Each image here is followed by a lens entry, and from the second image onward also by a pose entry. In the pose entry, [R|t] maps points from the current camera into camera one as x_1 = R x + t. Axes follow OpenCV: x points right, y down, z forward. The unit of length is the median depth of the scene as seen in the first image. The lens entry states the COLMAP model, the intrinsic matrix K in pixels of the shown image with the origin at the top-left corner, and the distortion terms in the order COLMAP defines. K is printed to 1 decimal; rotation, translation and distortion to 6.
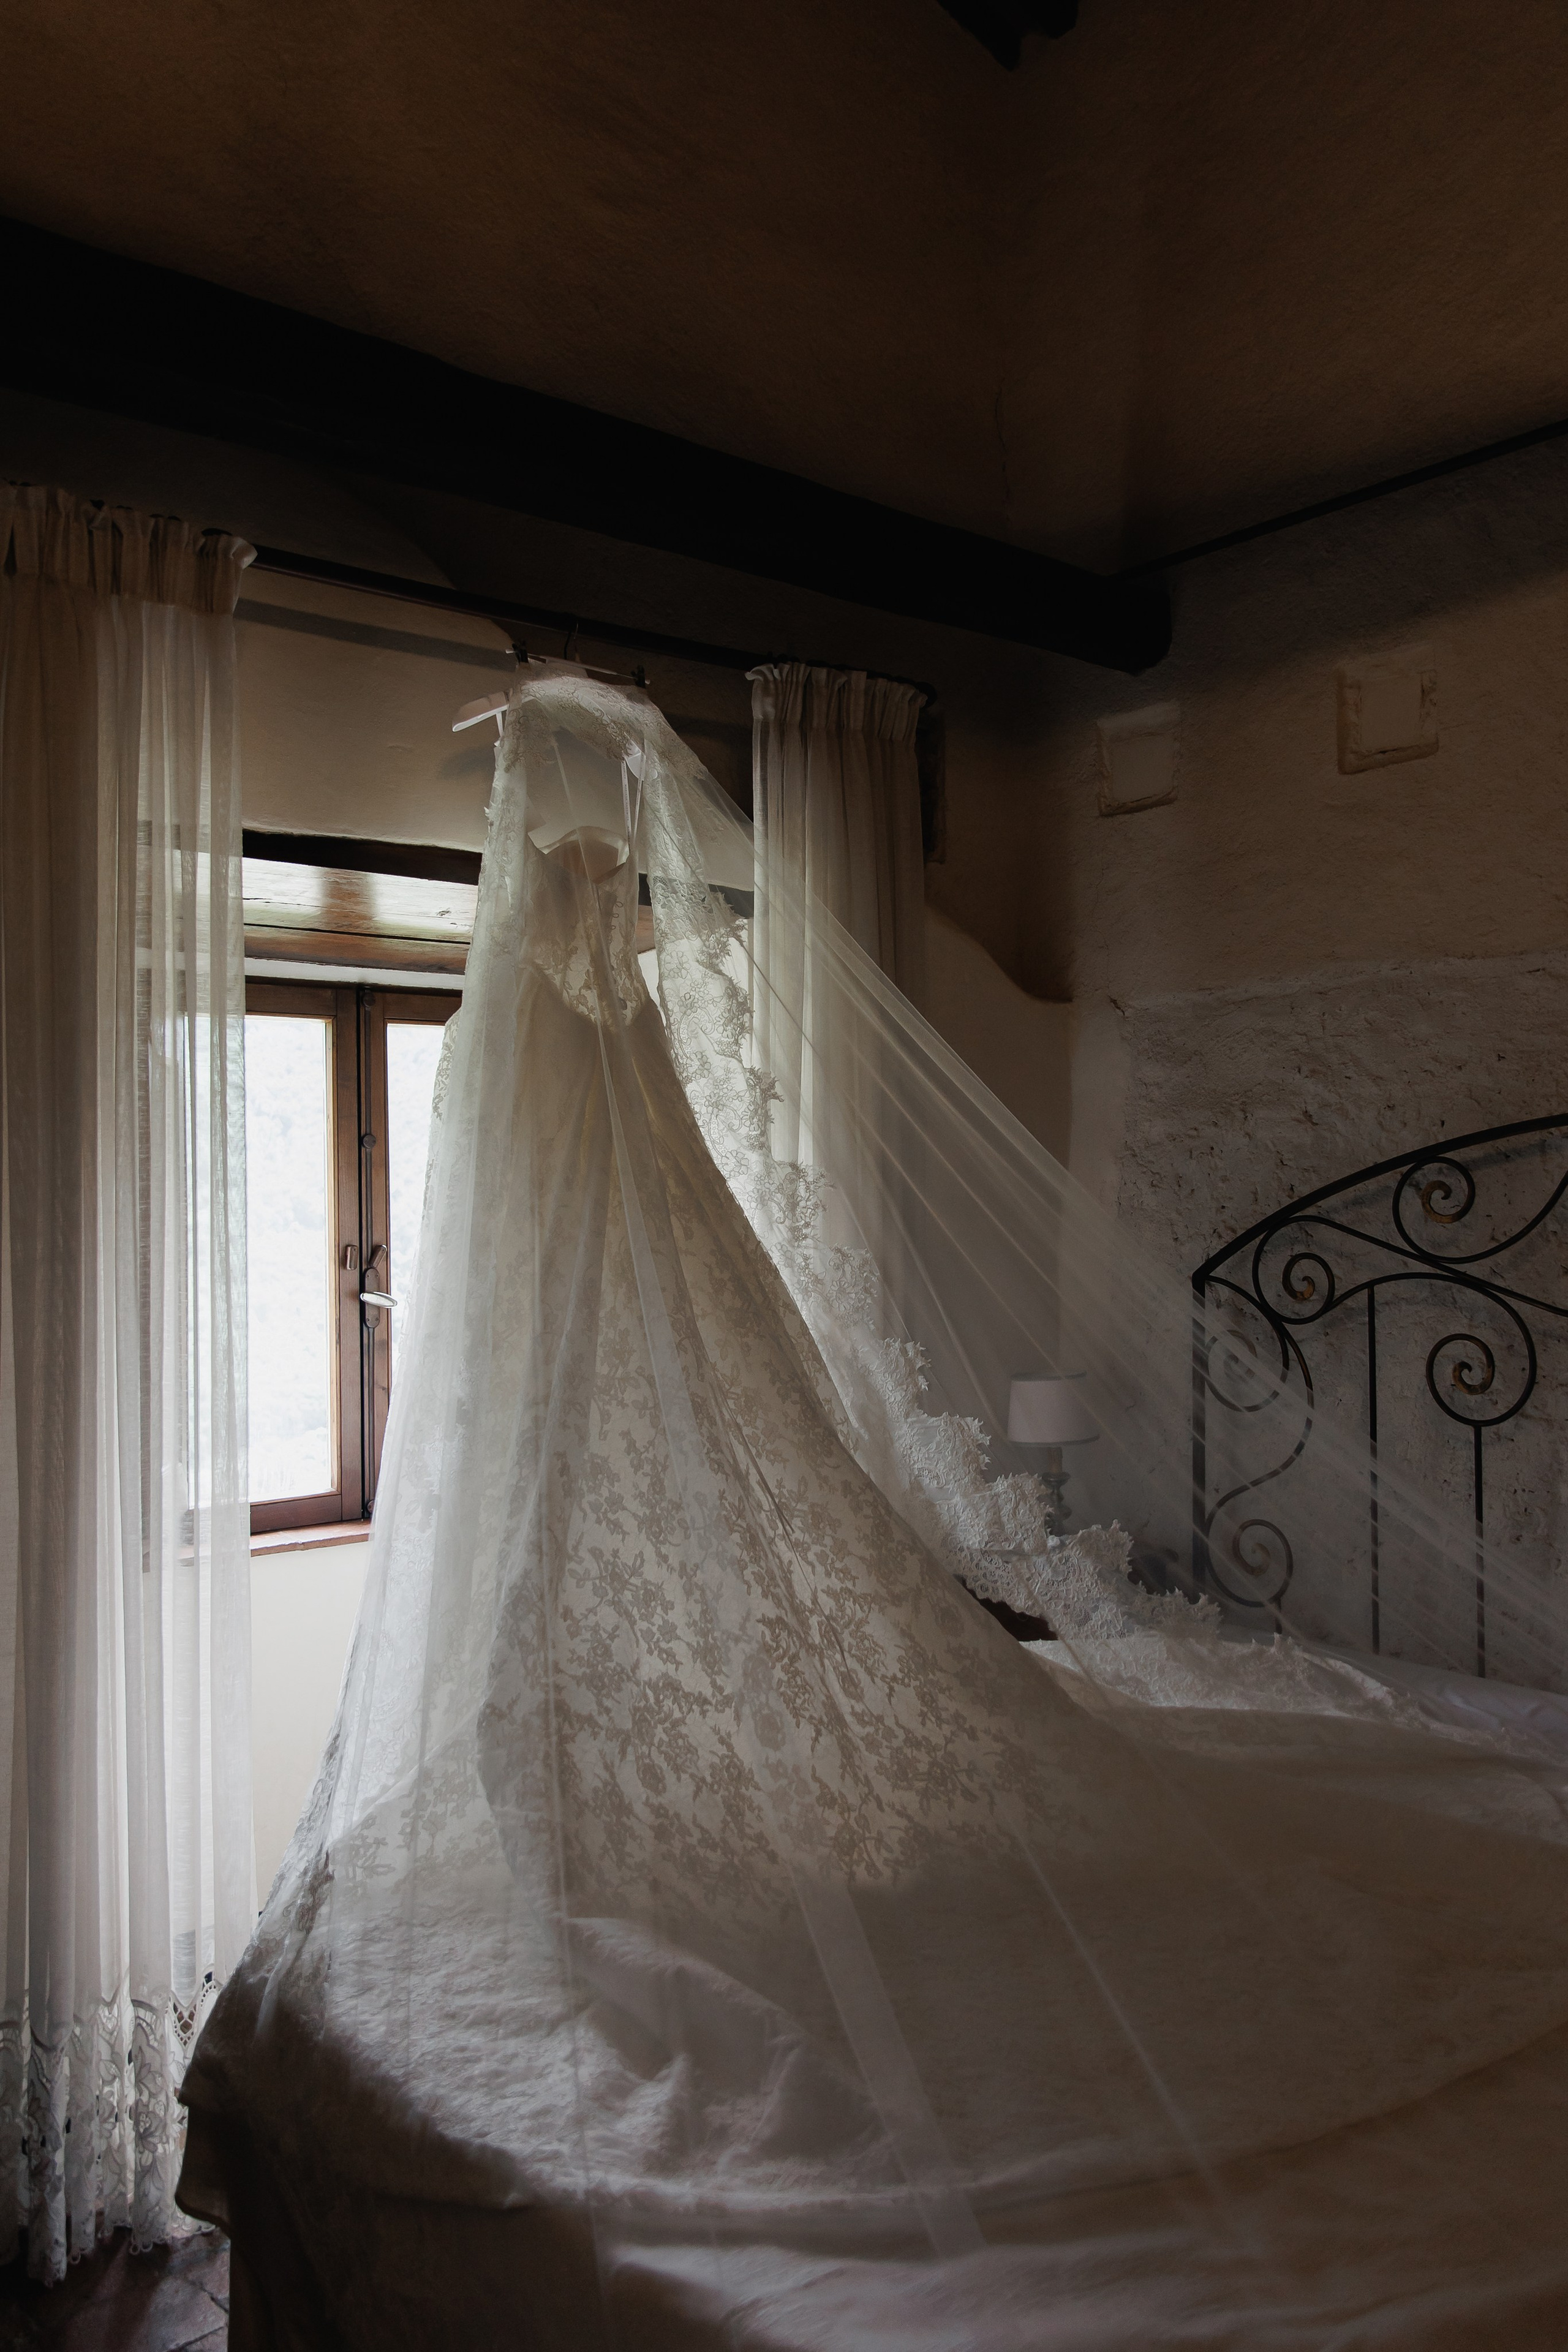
lens RADIAL K [[1740.7, 0, 784.3], [0, 1740.7, 1223.7], [0, 0, 1]] dist [-0.003427, 0.003315]
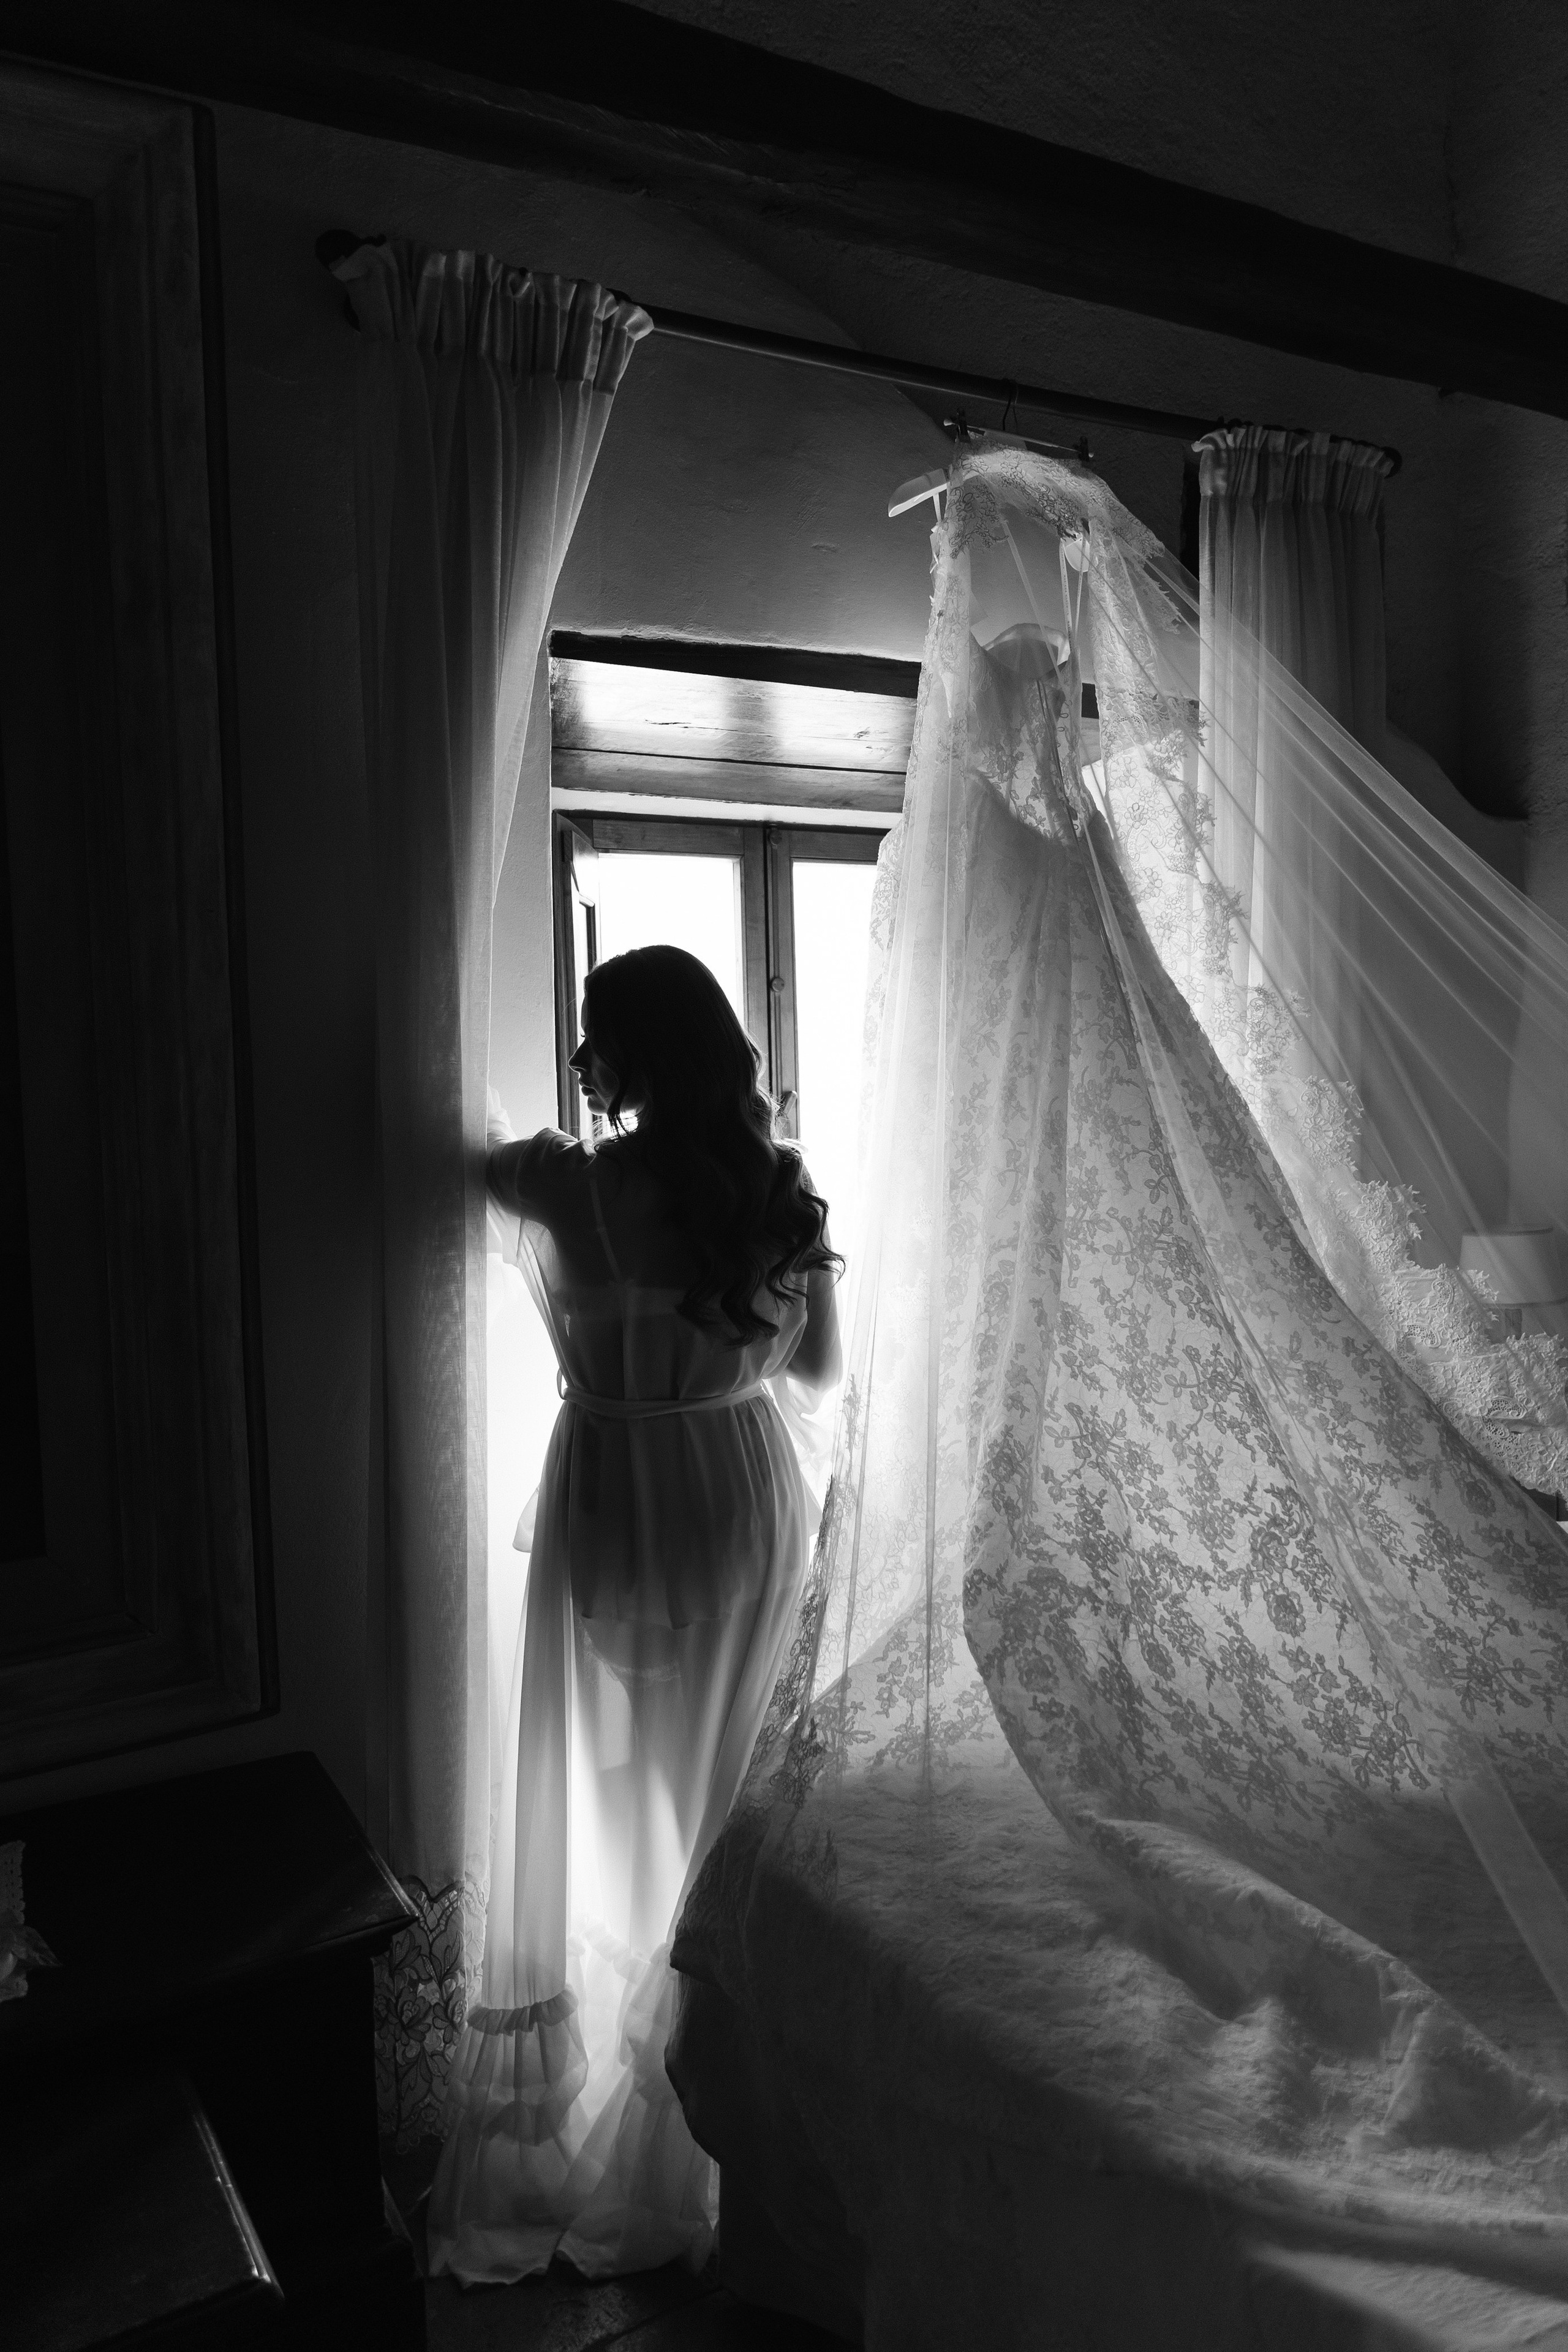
lens RADIAL K [[1740.7, 0, 784.3], [0, 1740.7, 1223.7], [0, 0, 1]] dist [-0.003427, 0.003315]
pose [[0.977958, 0.006680, -0.208697, -0.064061], [0.010255, 0.996745, 0.079960, 0.016979], [0.208552, -0.080338, 0.974706, 0.084574]]
